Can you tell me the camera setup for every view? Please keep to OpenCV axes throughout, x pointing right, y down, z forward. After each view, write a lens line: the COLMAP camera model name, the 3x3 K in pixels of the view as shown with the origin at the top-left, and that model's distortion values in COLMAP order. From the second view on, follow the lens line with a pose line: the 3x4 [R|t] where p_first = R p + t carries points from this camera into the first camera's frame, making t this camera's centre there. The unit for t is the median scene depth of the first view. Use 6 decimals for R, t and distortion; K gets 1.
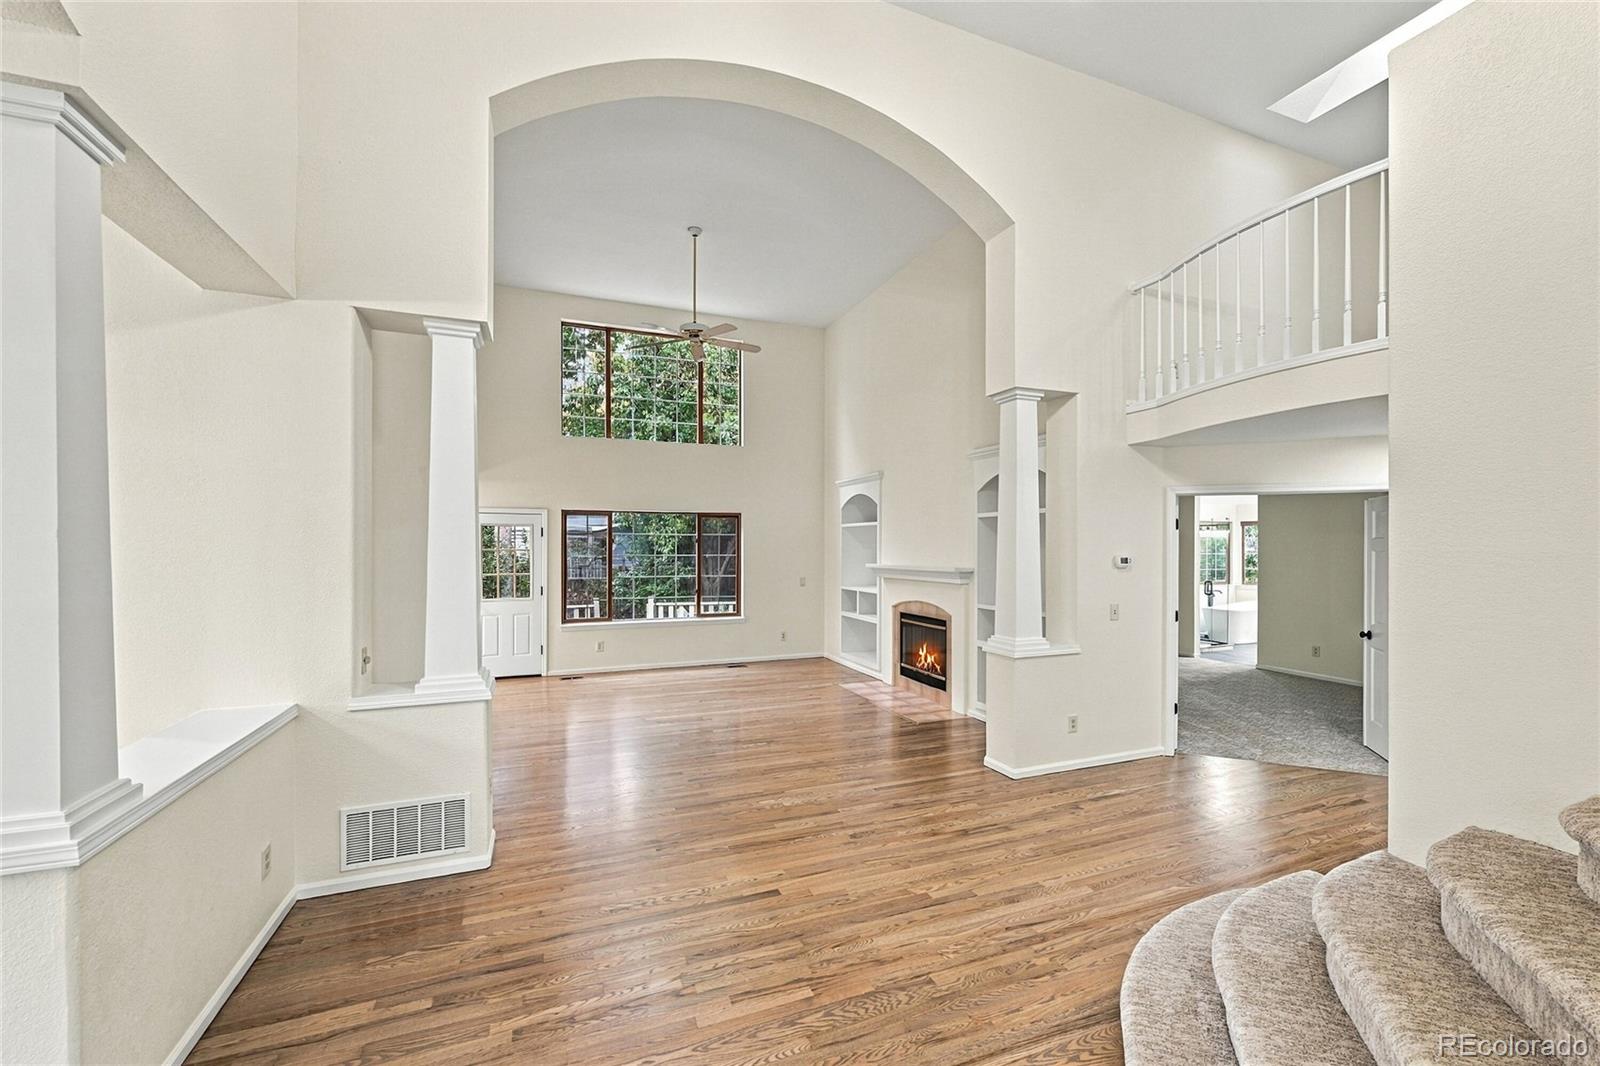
lens RADIAL K [[643.4, 0, 810.4], [0, 643.4, 546.9], [0, 0, 1]] dist [-0.004262, -0.000189]
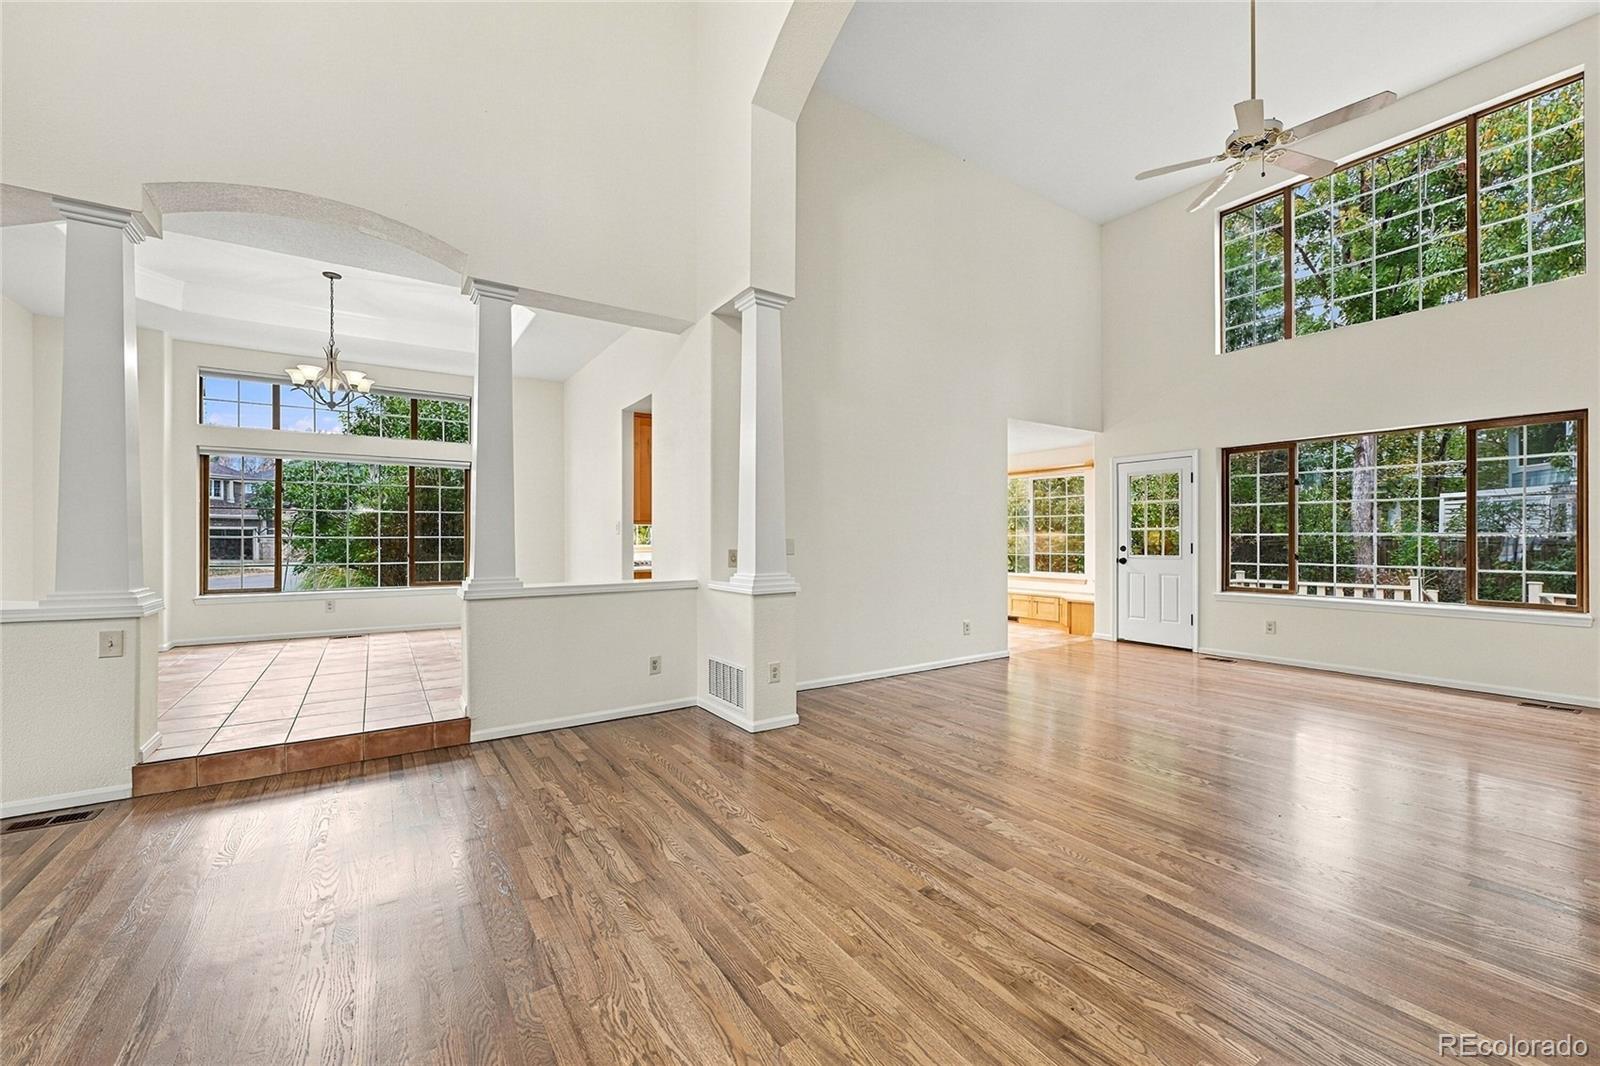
lens RADIAL K [[643.4, 0, 805.8], [0, 643.4, 531.6], [0, 0, 1]] dist [-0.004262, -0.000189]
pose [[0.205887, -0.007516, -0.978547, 0.569750], [0.001775, 0.999972, -0.007307, 0.103173], [0.978574, -0.000233, 0.205894, 0.681138]]
